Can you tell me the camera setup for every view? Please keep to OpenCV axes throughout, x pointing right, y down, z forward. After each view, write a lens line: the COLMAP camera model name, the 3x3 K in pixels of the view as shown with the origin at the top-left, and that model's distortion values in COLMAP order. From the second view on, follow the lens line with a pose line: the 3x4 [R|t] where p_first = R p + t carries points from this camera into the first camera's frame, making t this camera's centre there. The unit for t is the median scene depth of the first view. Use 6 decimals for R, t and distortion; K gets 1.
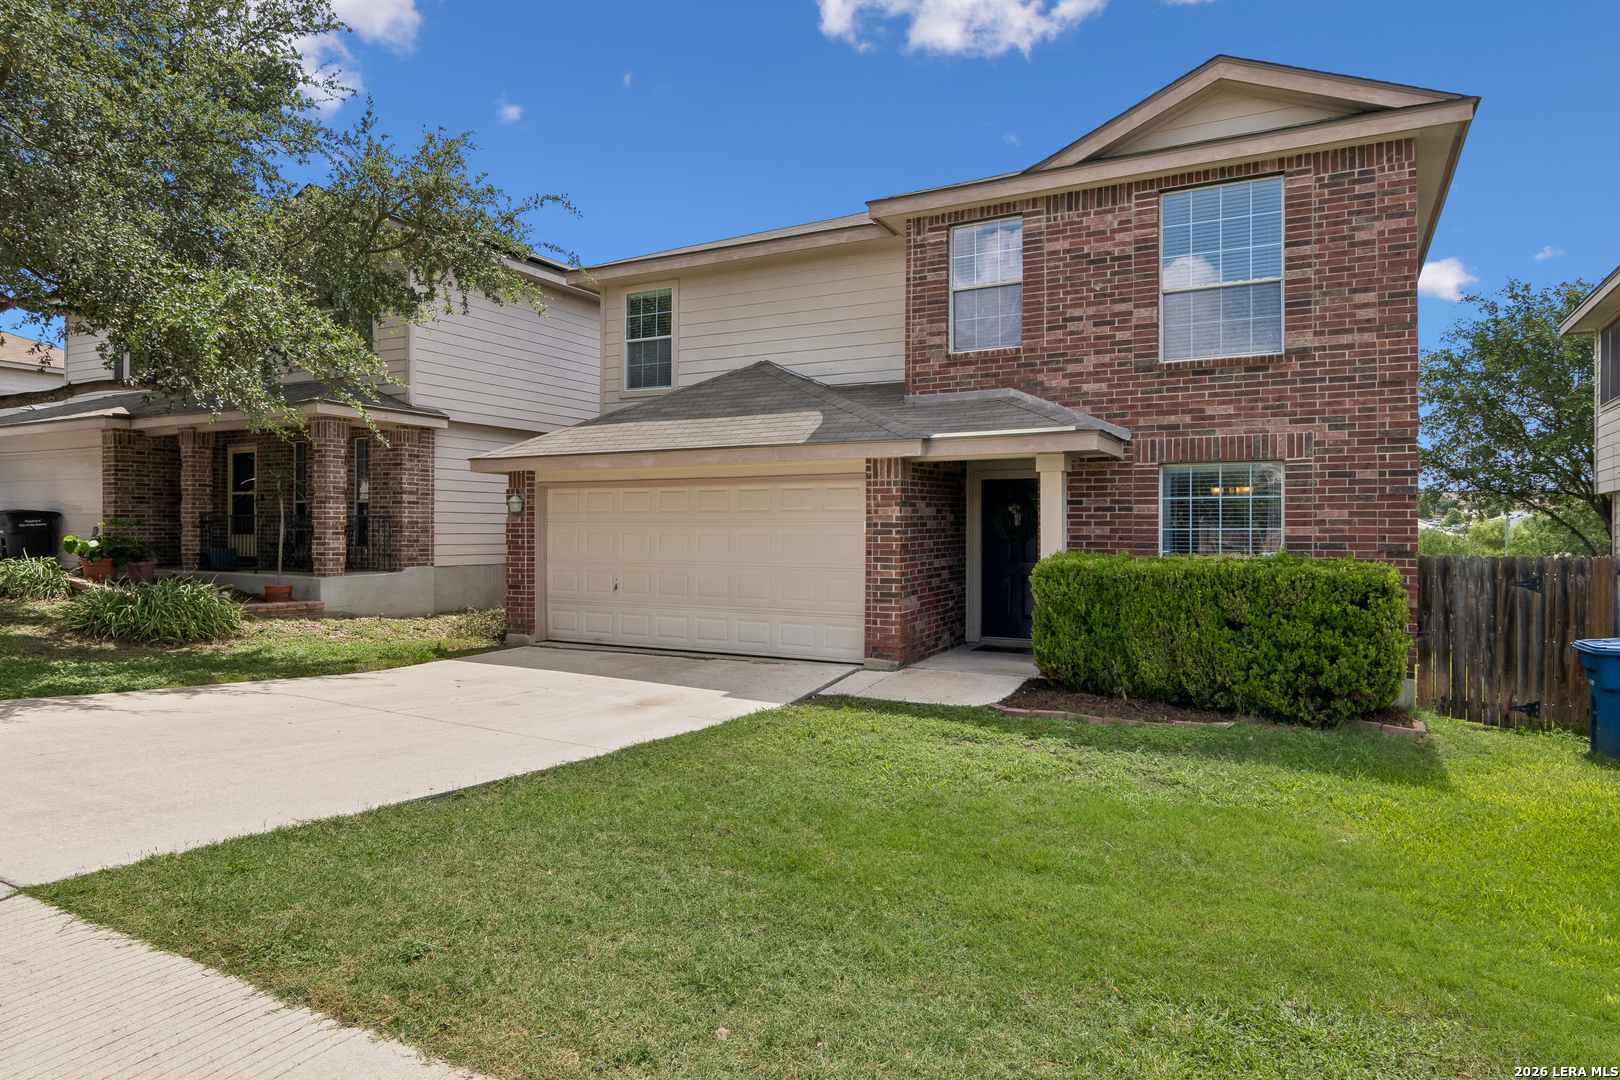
lens RADIAL K [[961.2, 0, 810.4], [0, 961.2, 536.9], [0, 0, 1]] dist [-0.020954, -0.001233]
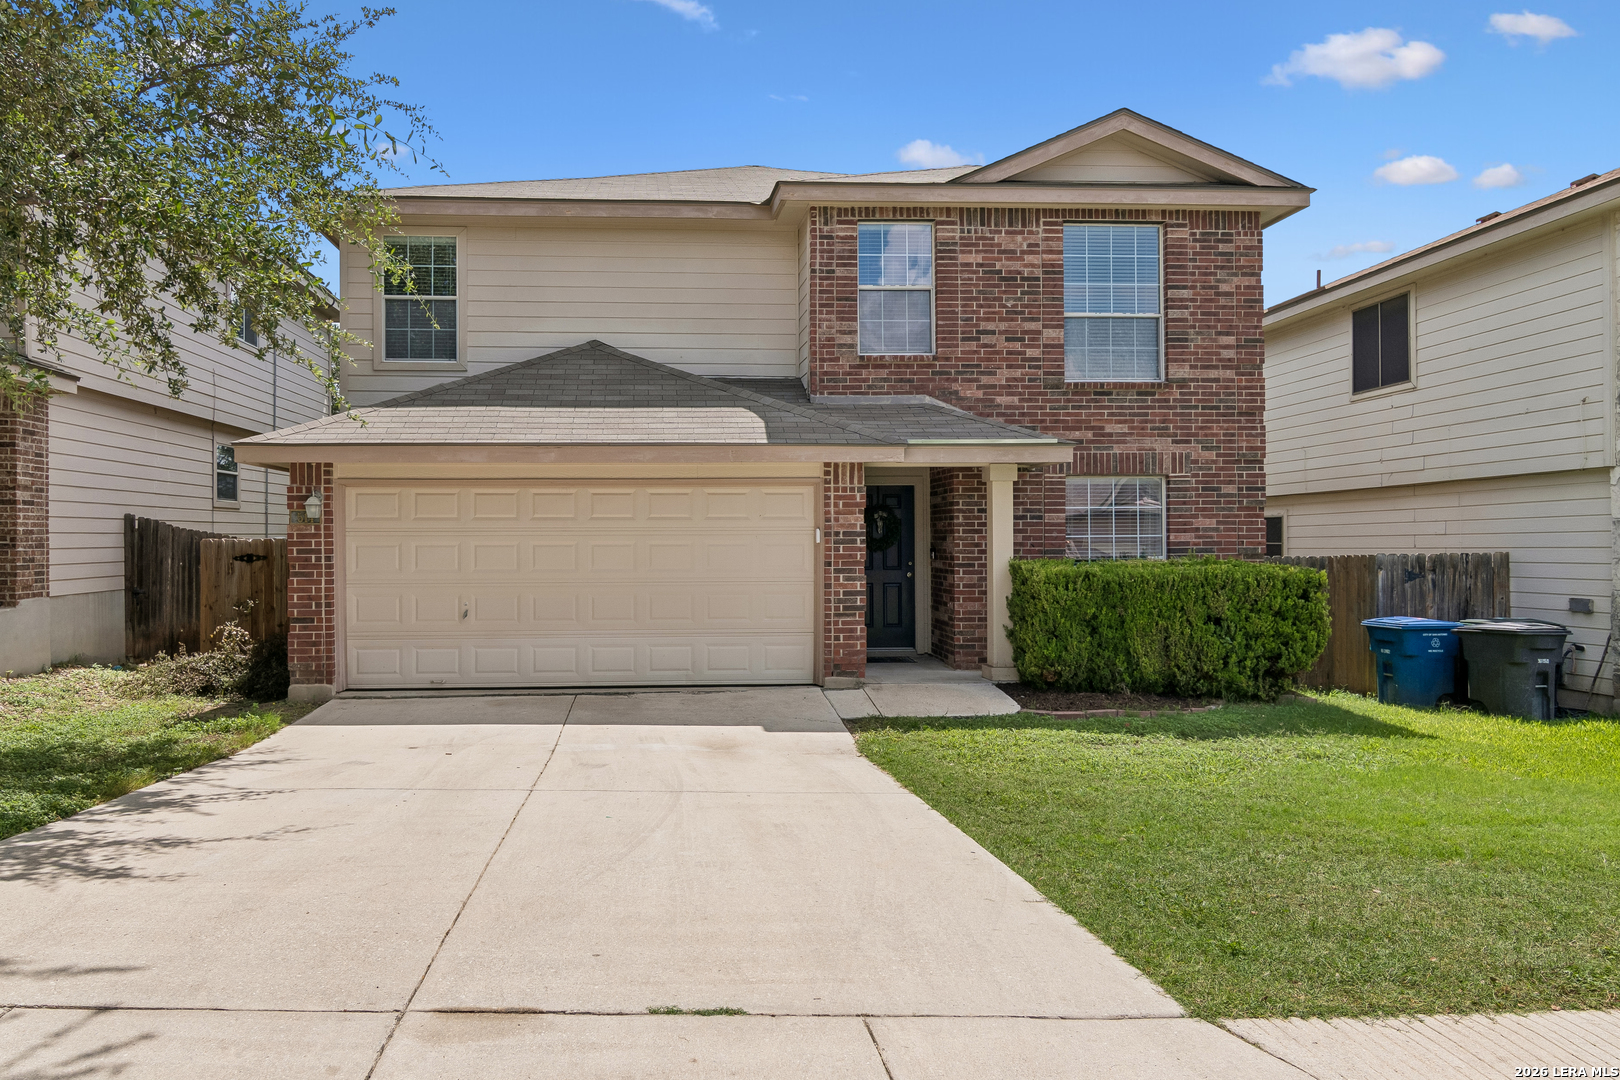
lens RADIAL K [[1060.8, 0, 810.5], [0, 1060.8, 540.1], [0, 0, 1]] dist [-0.016744, -0.005311]
pose [[0.852358, -0.008734, 0.522886, -0.492820], [0.009476, 0.999954, 0.001255, -0.007960], [-0.522873, 0.003886, 0.852402, 0.135180]]
